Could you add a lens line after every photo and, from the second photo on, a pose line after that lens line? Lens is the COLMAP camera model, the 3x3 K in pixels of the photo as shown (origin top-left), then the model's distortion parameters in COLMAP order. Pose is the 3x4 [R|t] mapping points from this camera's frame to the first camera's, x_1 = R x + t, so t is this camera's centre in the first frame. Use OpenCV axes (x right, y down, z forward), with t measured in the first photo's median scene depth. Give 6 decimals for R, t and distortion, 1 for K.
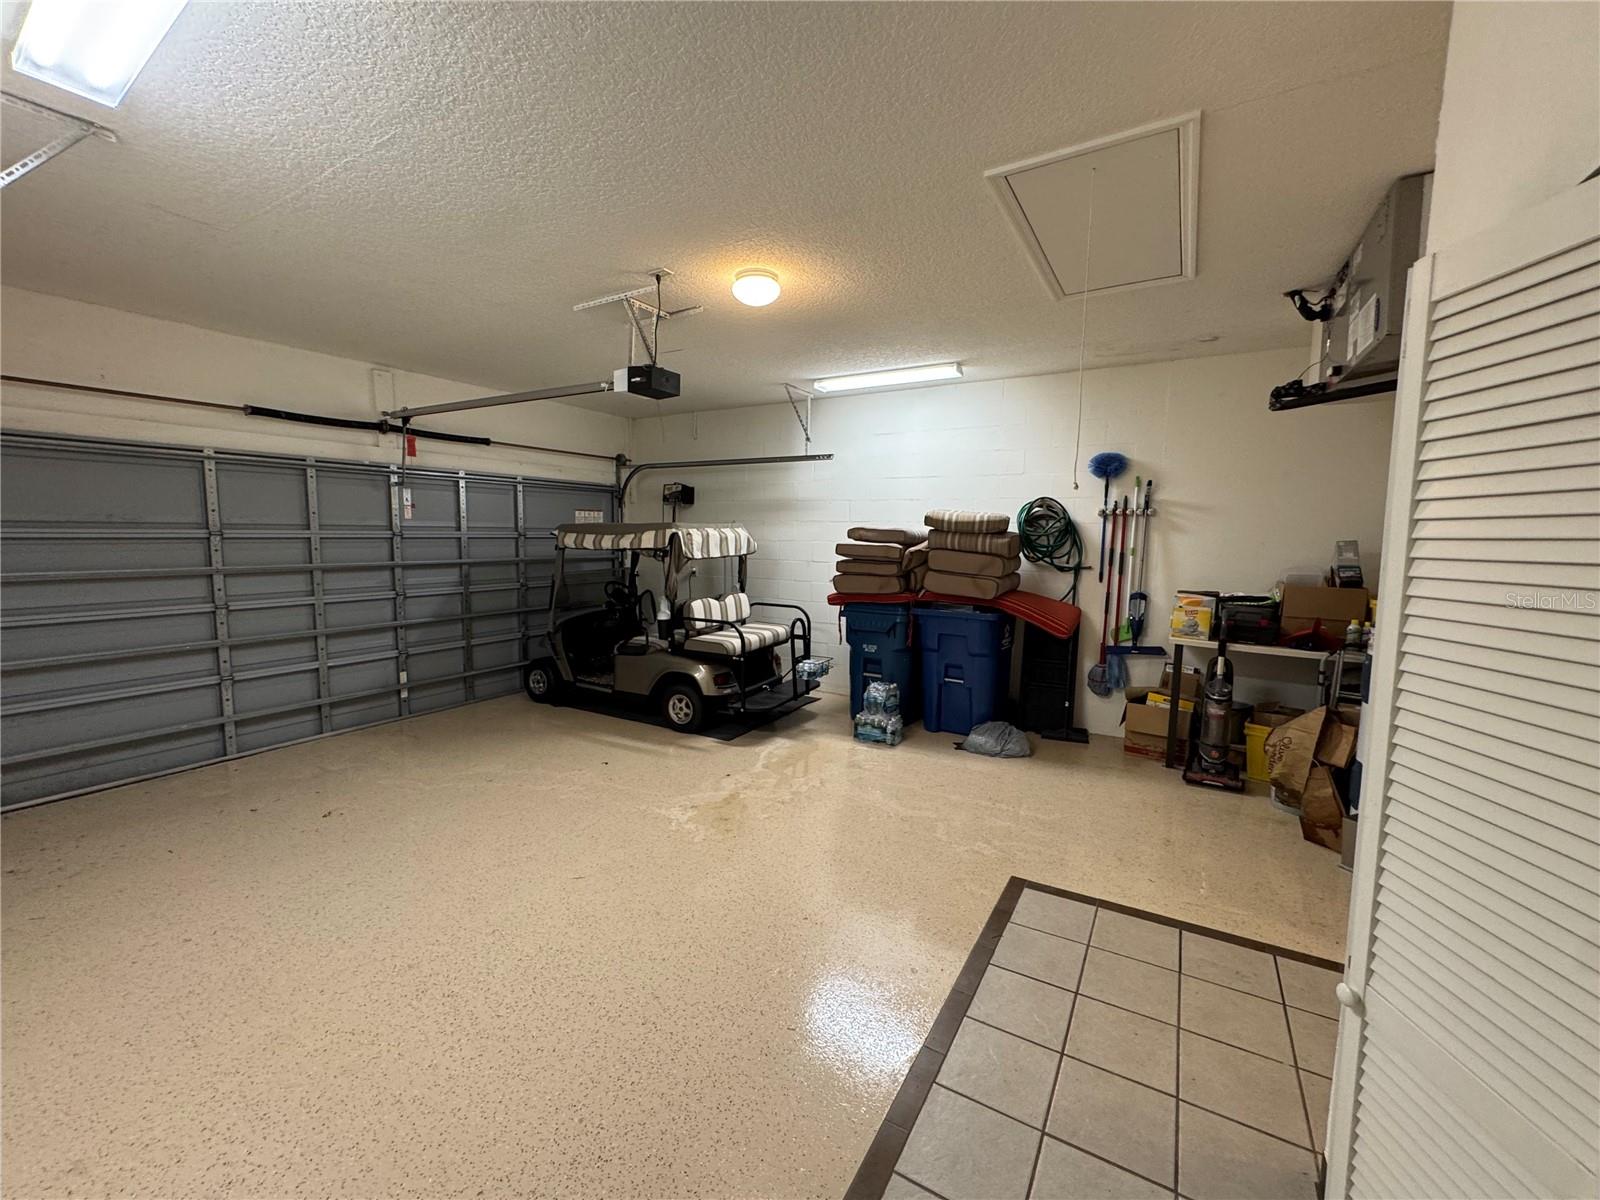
lens RADIAL K [[652.3, 0, 800.0], [0, 652.3, 600.0], [0, 0, 1]] dist [0.000158, 0.000051]
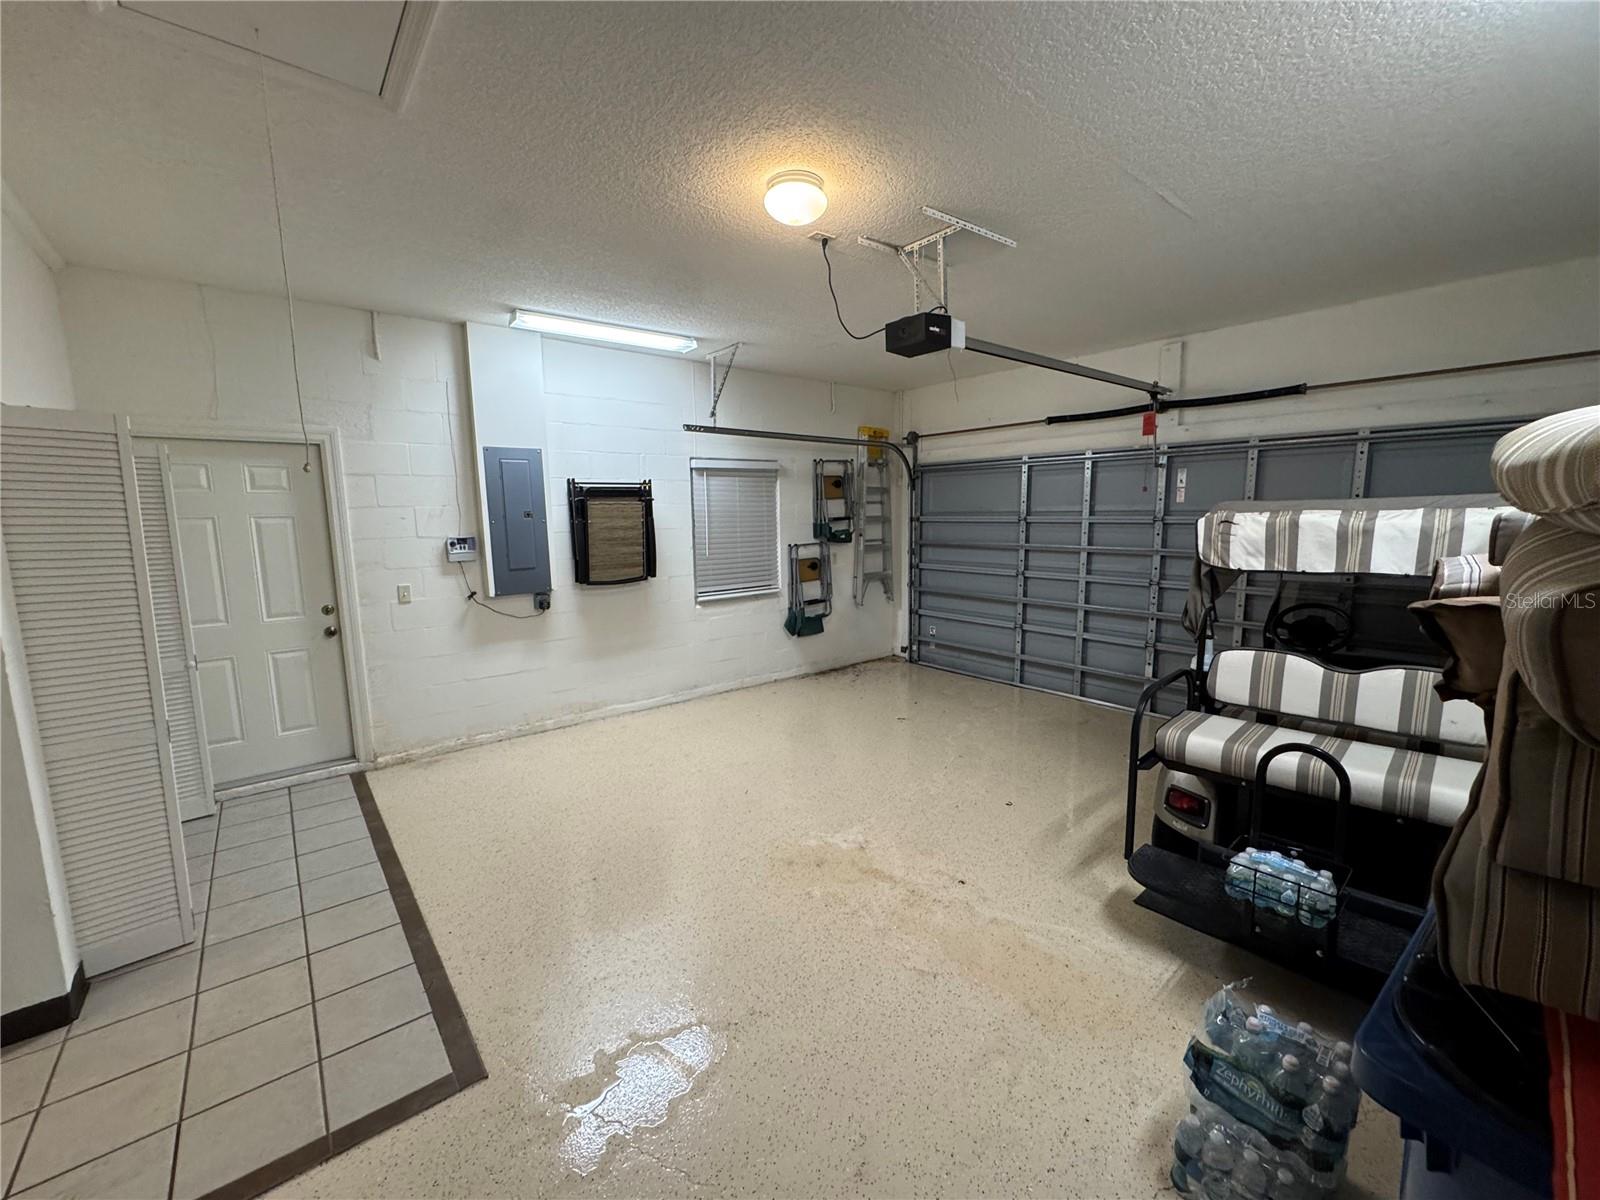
lens RADIAL K [[652.3, 0, 800.0], [0, 652.3, 600.0], [0, 0, 1]] dist [0.000158, 0.000051]
pose [[-0.349948, 0.116615, -0.929482, 0.466766], [-0.095165, 0.982662, 0.159116, -0.091918], [0.931923, 0.144137, -0.332783, 0.890535]]
